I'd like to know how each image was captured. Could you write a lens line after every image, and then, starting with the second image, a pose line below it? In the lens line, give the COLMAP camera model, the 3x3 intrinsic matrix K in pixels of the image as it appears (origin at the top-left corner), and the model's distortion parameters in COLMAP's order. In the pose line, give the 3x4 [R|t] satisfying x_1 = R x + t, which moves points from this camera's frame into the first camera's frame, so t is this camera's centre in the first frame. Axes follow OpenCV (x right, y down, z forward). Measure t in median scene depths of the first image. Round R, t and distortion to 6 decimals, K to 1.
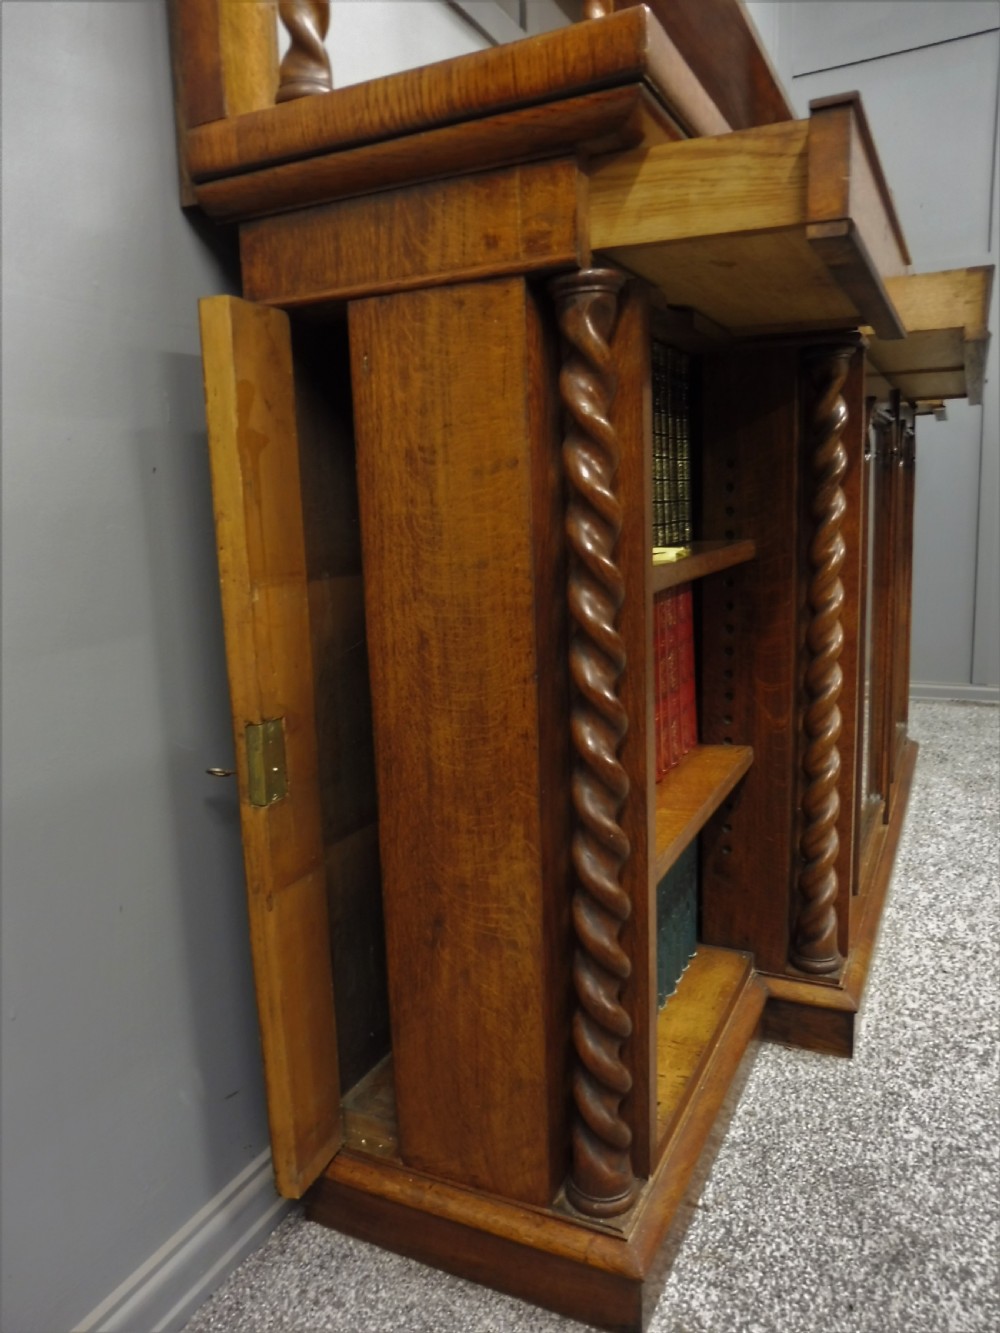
lens RADIAL K [[970.2, 0, 495.6], [0, 970.2, 671.3], [0, 0, 1]] dist [-0.052399, 0.021155]
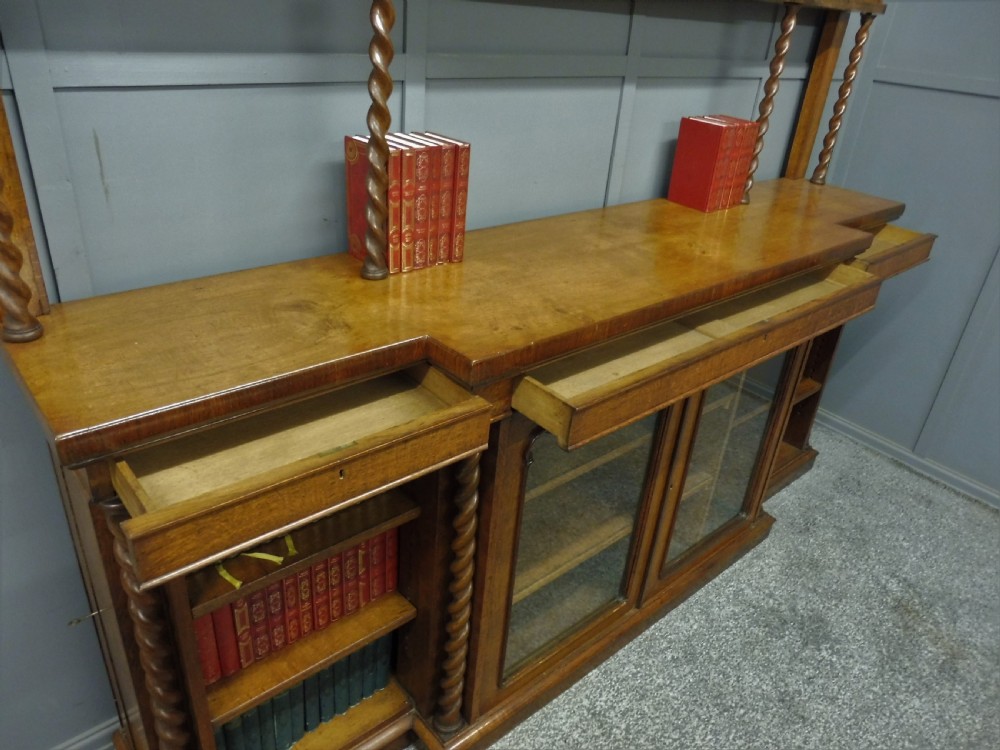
lens RADIAL K [[727.8, 0, 503.0], [0, 727.8, 378.7], [0, 0, 1]] dist [-0.052399, 0.021155]
pose [[0.918968, 0.280471, -0.277191, 0.782670], [-0.184472, 0.927043, 0.326437, -0.870708], [0.348524, -0.248851, 0.903662, 0.080769]]
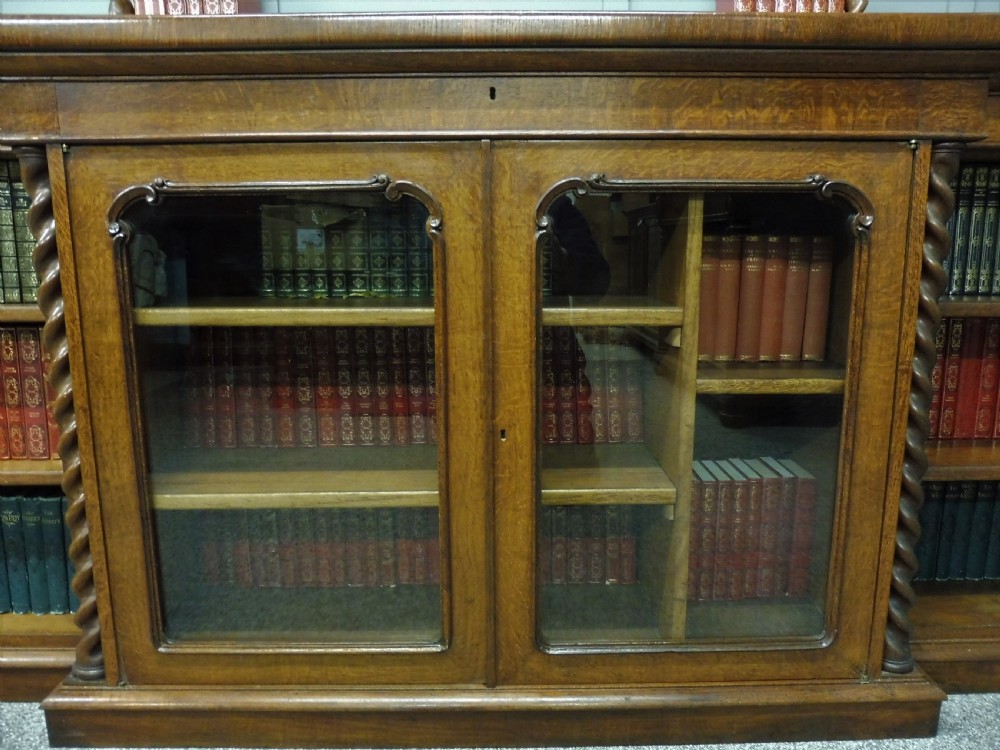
lens RADIAL K [[780.6, 0, 505.6], [0, 780.6, 384.5], [0, 0, 1]] dist [-0.044366, -0.002306]
pose [[0.450057, 0.202993, -0.869622, 1.709542], [-0.171225, 0.975368, 0.139063, -0.333889], [0.876431, 0.086314, 0.473729, 1.262923]]
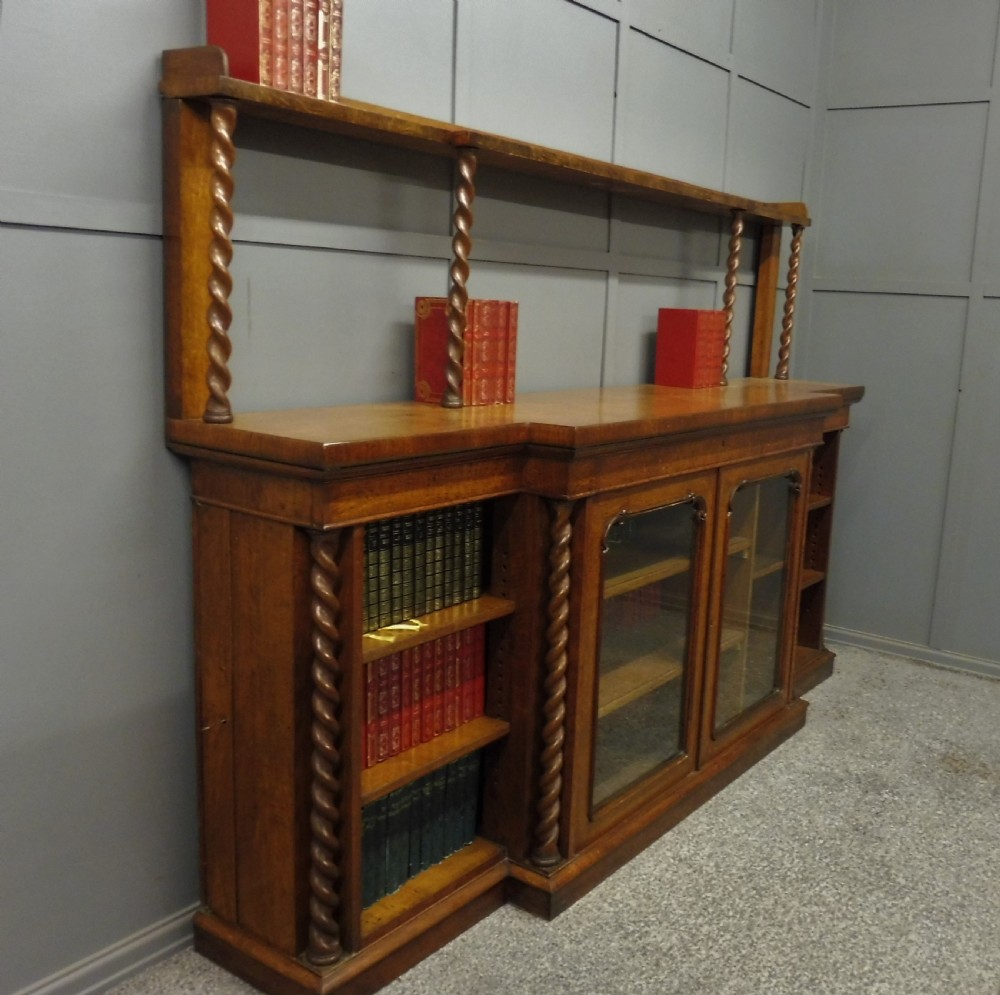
lens RADIAL K [[1061.0, 0, 591.6], [0, 1061.0, 502.1], [0, 0, 1]] dist [-0.033275, 0.000000]
pose [[0.987268, 0.110129, -0.114776, 0.714623], [-0.109402, 0.993917, 0.012629, -0.418900], [0.115468, 0.000089, 0.993311, -0.969465]]
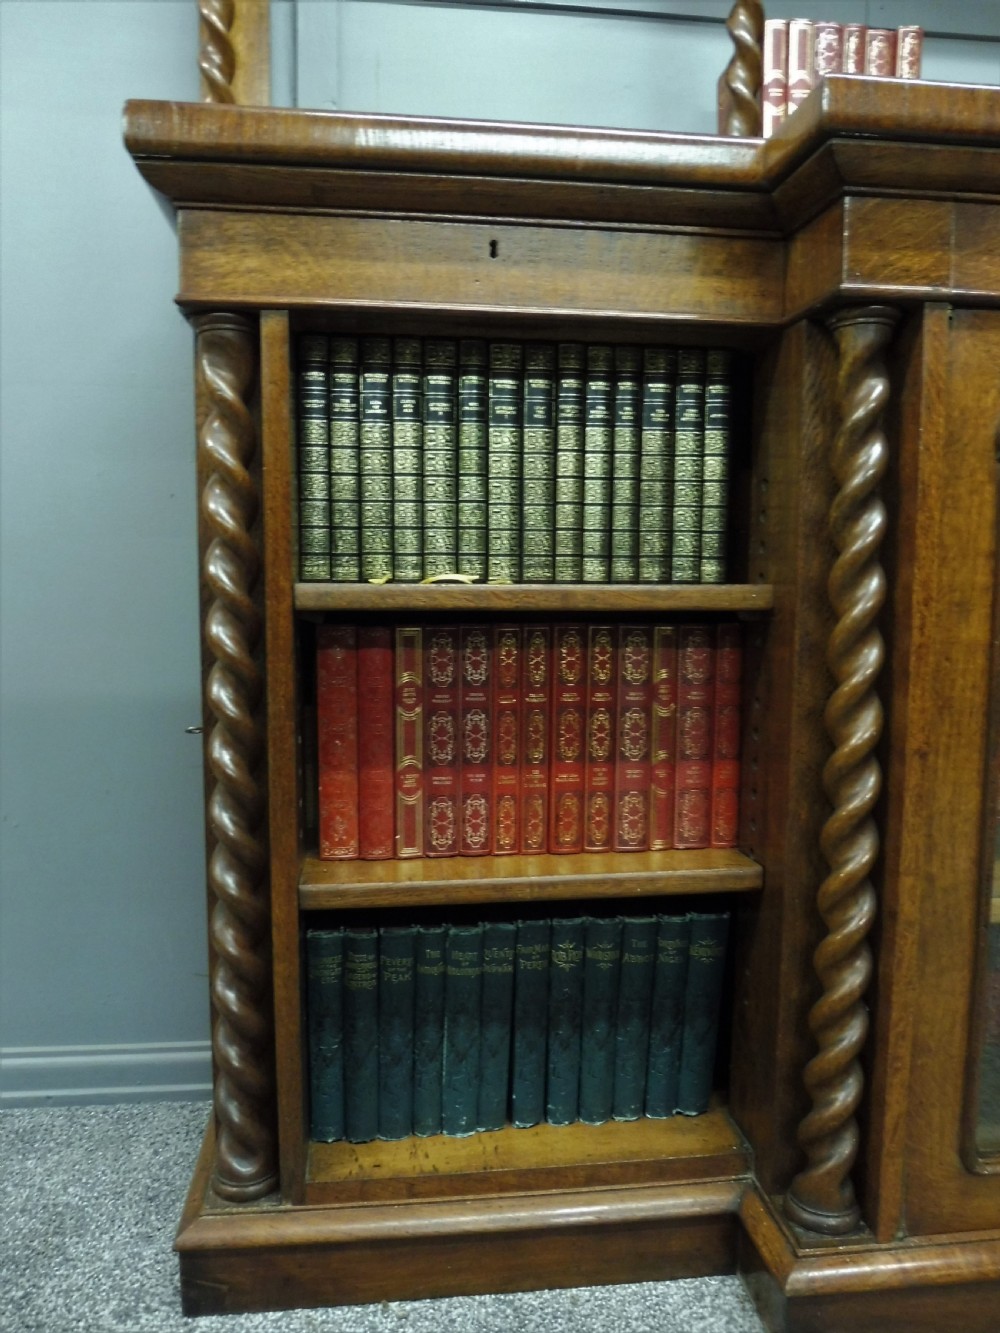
lens RADIAL K [[1022.4, 0, 490.1], [0, 1022.4, 658.9], [0, 0, 1]] dist [-0.048246, 0.003677]
pose [[0.546020, 0.122176, -0.828816, 0.972611], [-0.175219, 0.984083, 0.029630, -0.080488], [0.819244, 0.129046, 0.558737, 0.477402]]
